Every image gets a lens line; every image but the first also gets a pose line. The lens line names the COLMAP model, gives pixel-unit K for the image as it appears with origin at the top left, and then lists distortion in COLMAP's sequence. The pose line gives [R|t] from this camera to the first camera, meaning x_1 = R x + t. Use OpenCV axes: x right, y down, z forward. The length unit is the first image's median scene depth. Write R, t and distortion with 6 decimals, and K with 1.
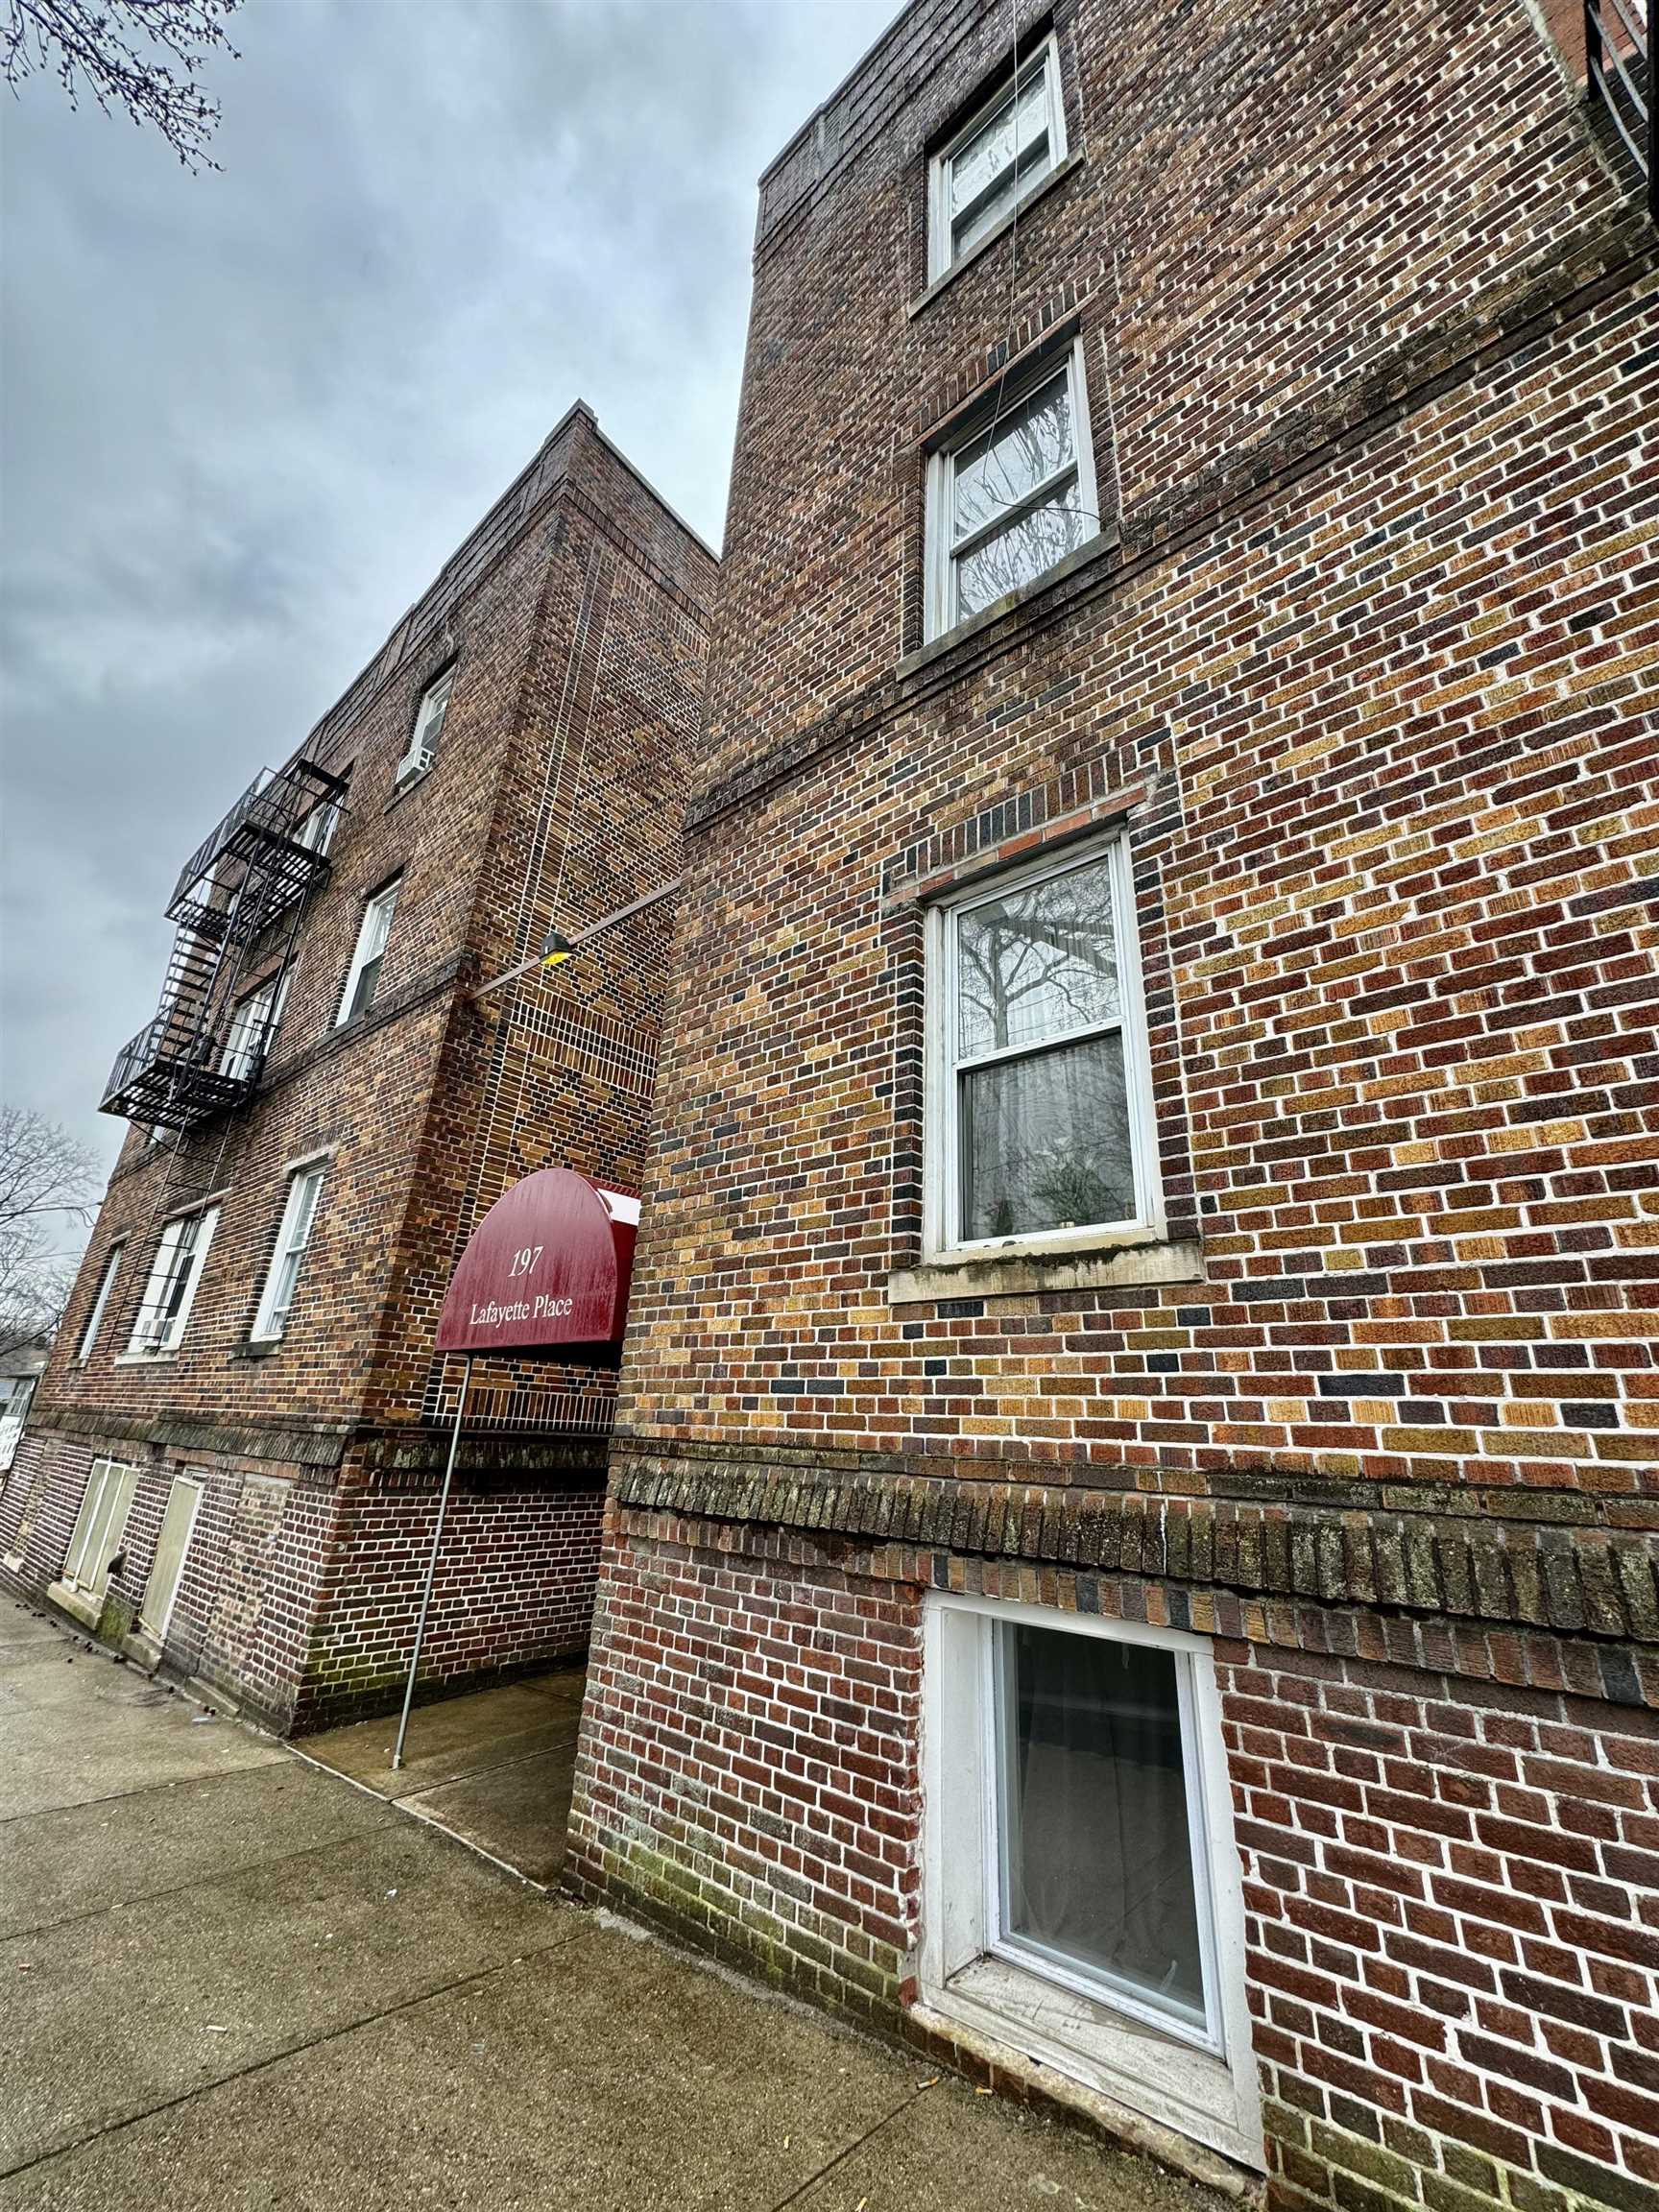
lens RADIAL K [[879.4, 0, 832.3], [0, 879.4, 1106.2], [0, 0, 1]] dist [-0.000332, 0.000300]
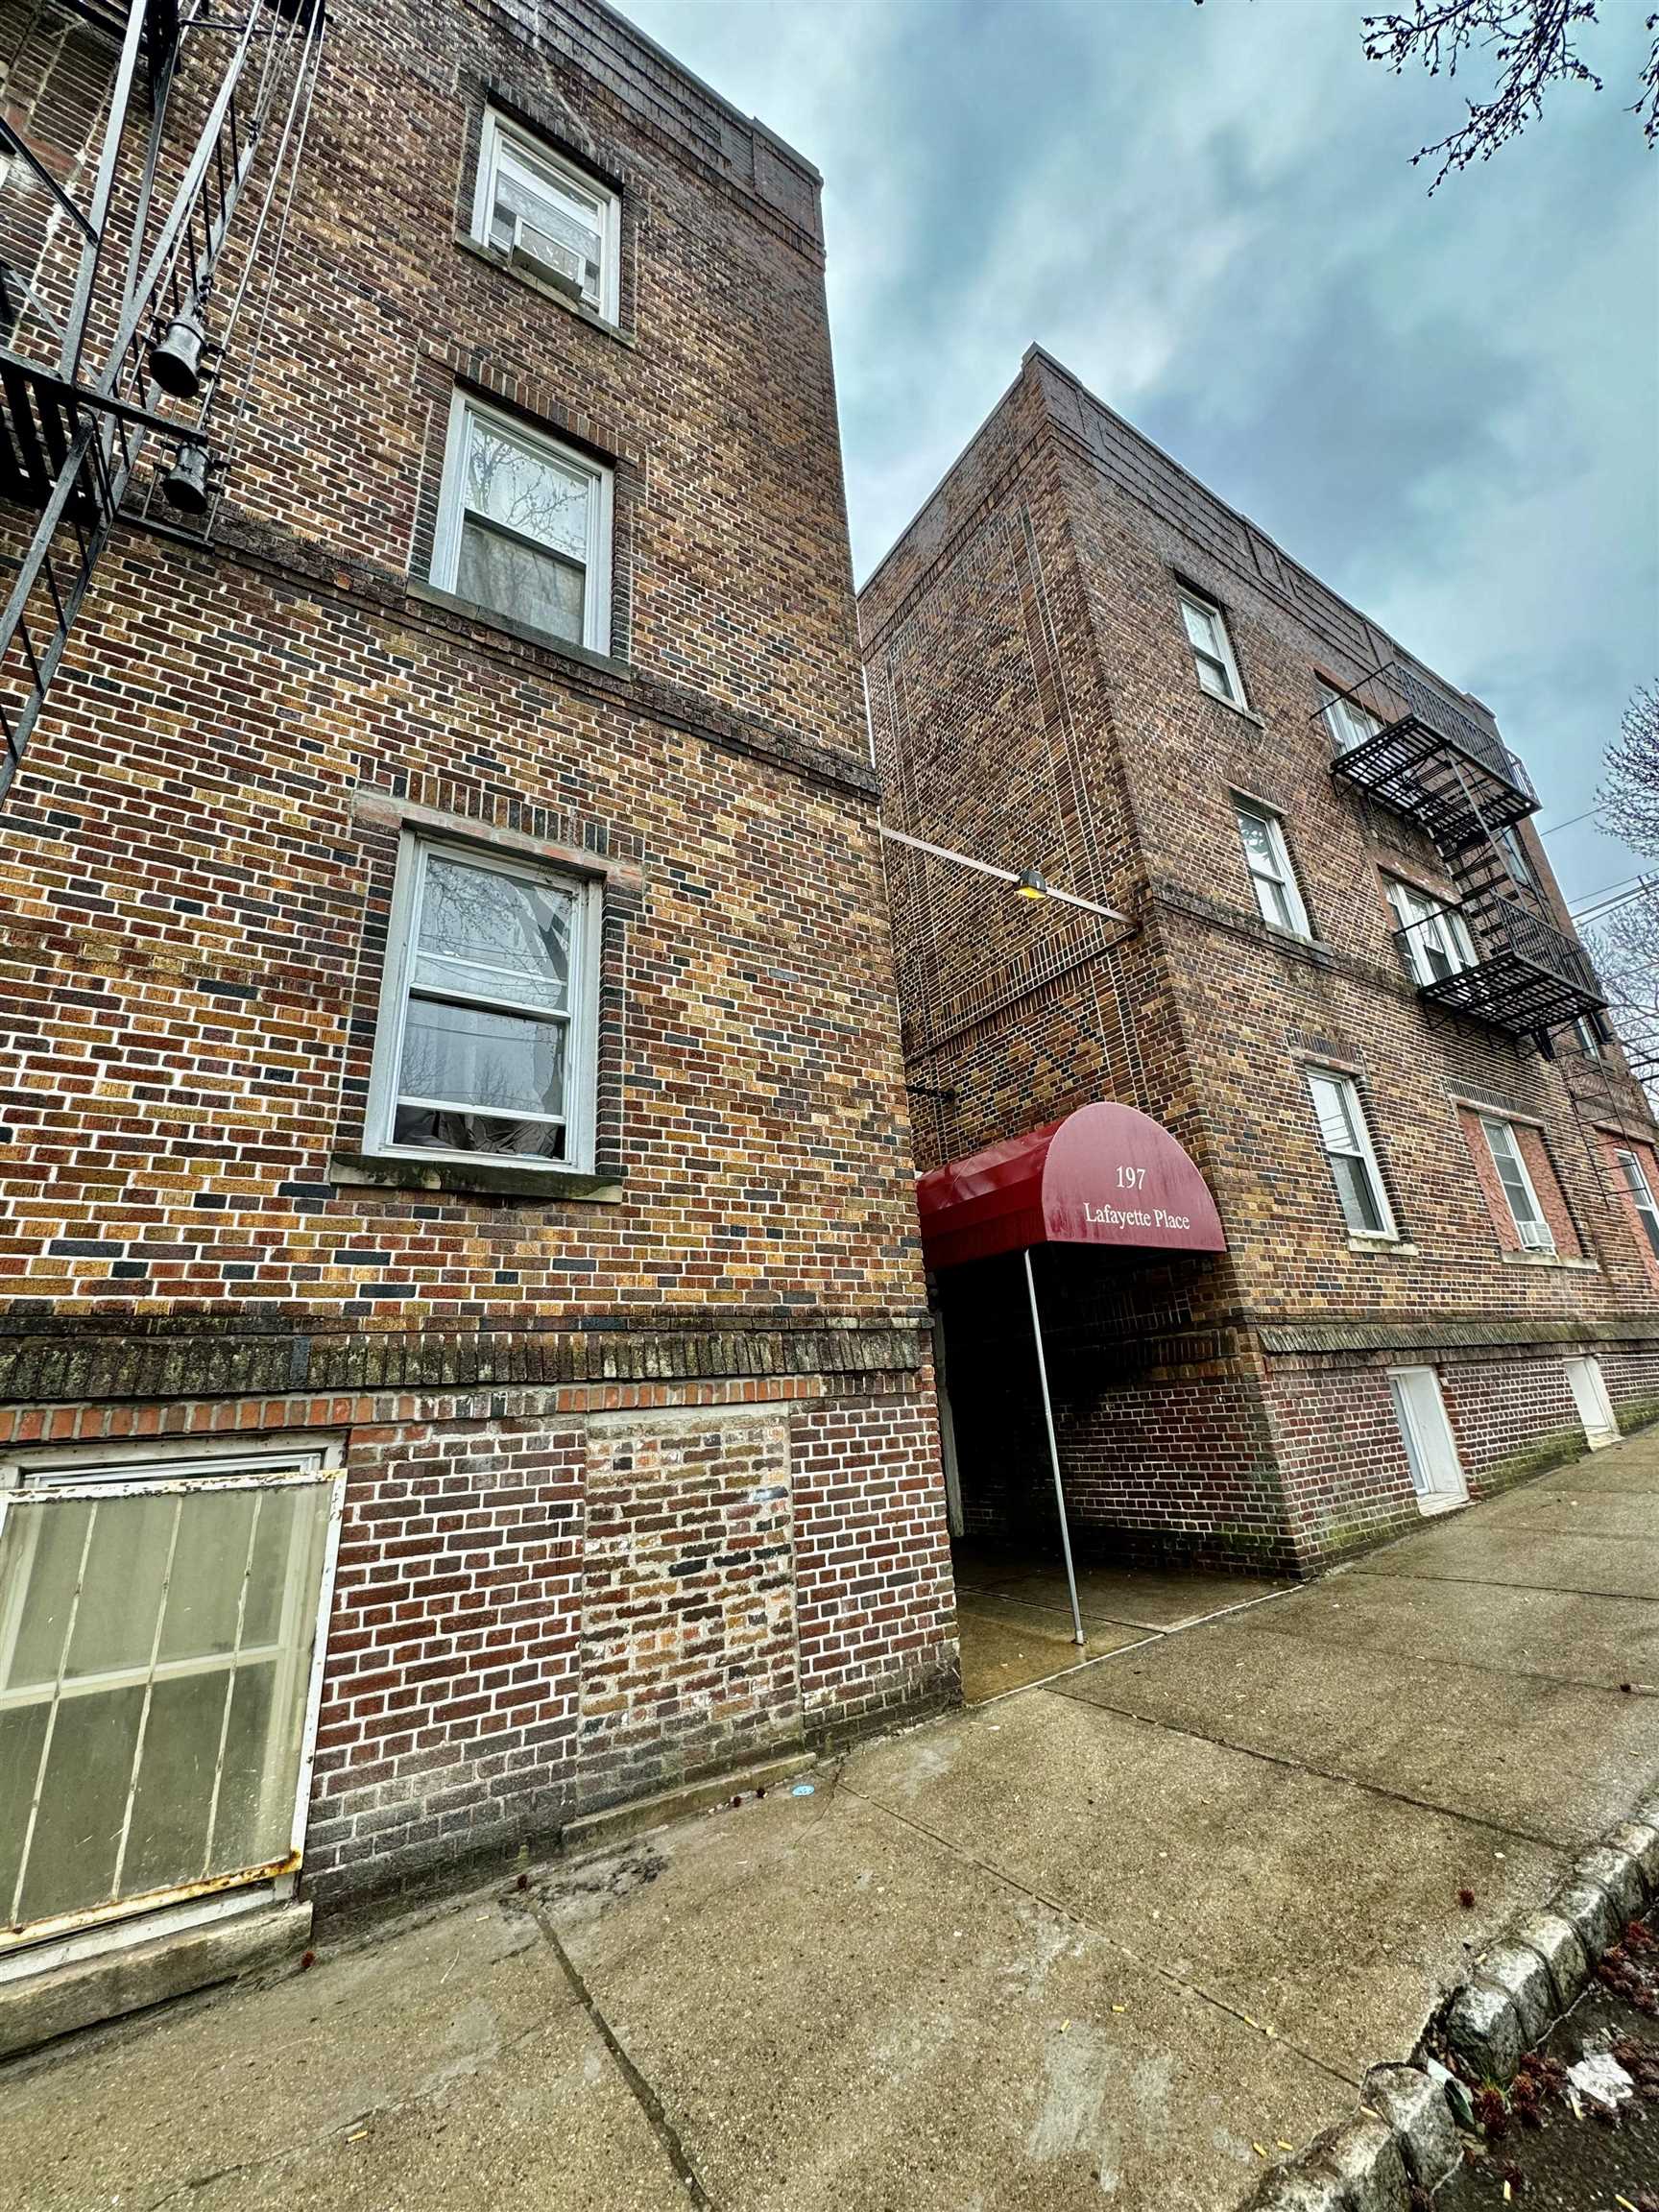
lens RADIAL K [[879.4, 0, 830.8], [0, 879.4, 1102.2], [0, 0, 1]] dist [-0.000332, 0.000300]
pose [[0.283957, 0.262664, 0.922159, -2.117934], [-0.264947, 0.945796, -0.187812, 0.547228], [-0.921505, -0.190993, 0.338157, 1.320183]]
